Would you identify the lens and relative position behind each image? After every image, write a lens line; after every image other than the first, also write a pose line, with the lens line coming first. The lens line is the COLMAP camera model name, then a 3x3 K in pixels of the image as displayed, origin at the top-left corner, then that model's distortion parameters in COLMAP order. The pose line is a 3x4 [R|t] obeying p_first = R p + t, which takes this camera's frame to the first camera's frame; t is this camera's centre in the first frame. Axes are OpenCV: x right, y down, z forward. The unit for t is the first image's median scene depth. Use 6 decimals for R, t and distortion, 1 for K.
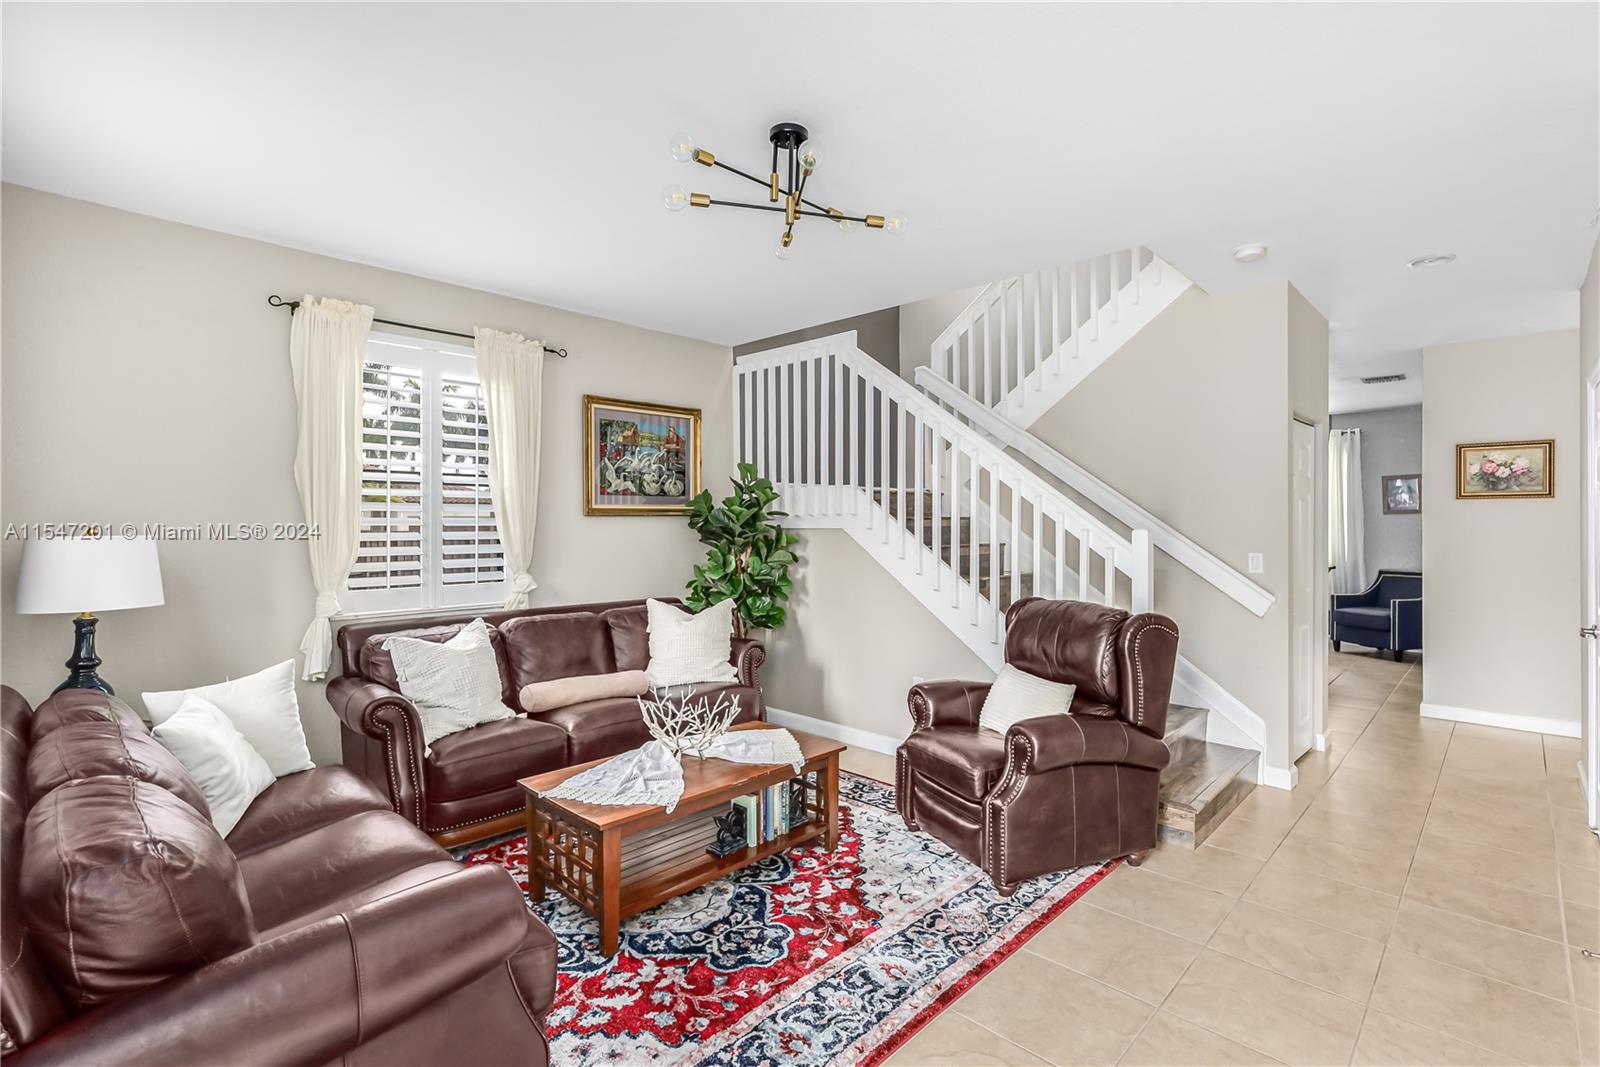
lens RADIAL K [[735.2, 0, 799.9], [0, 735.2, 530.2], [0, 0, 1]] dist [0.010457, 0.000144]
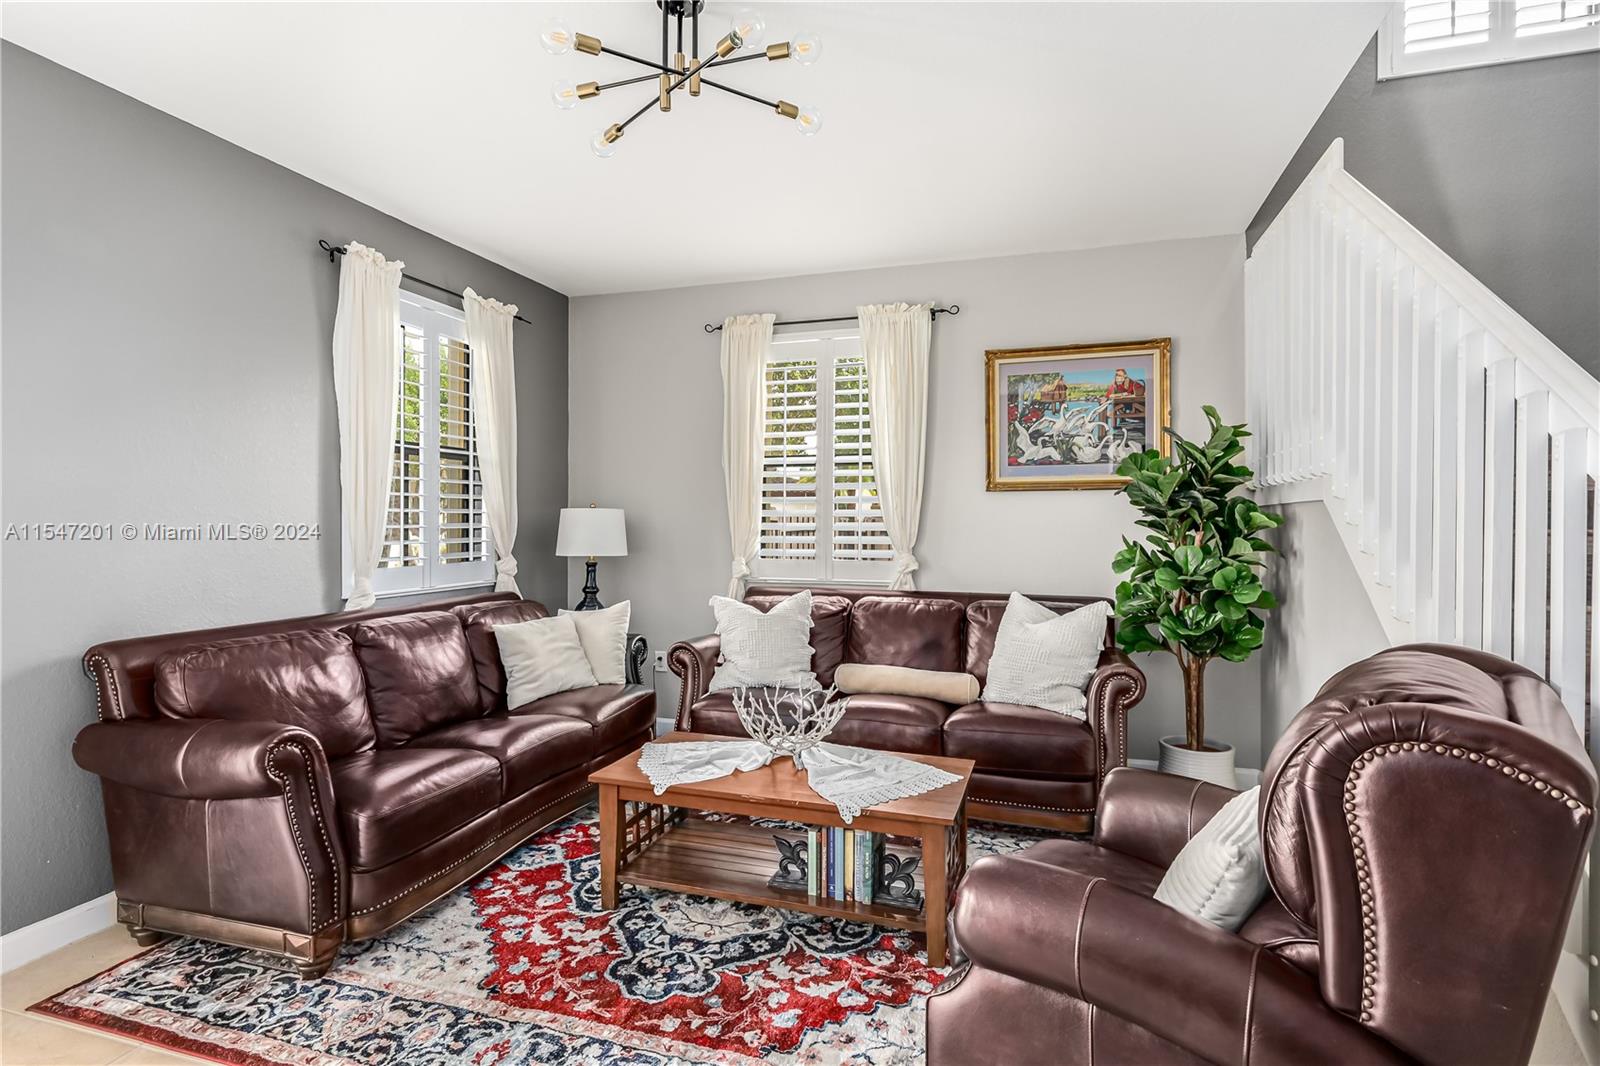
lens RADIAL K [[789.5, 0, 800.2], [0, 789.5, 525.5], [0, 0, 1]] dist [0.006395, 0.000074]
pose [[0.450457, 0.006554, -0.892774, 0.711439], [-0.010154, 0.999946, 0.002218, 0.033810], [0.892740, 0.008066, 0.450499, 0.628994]]
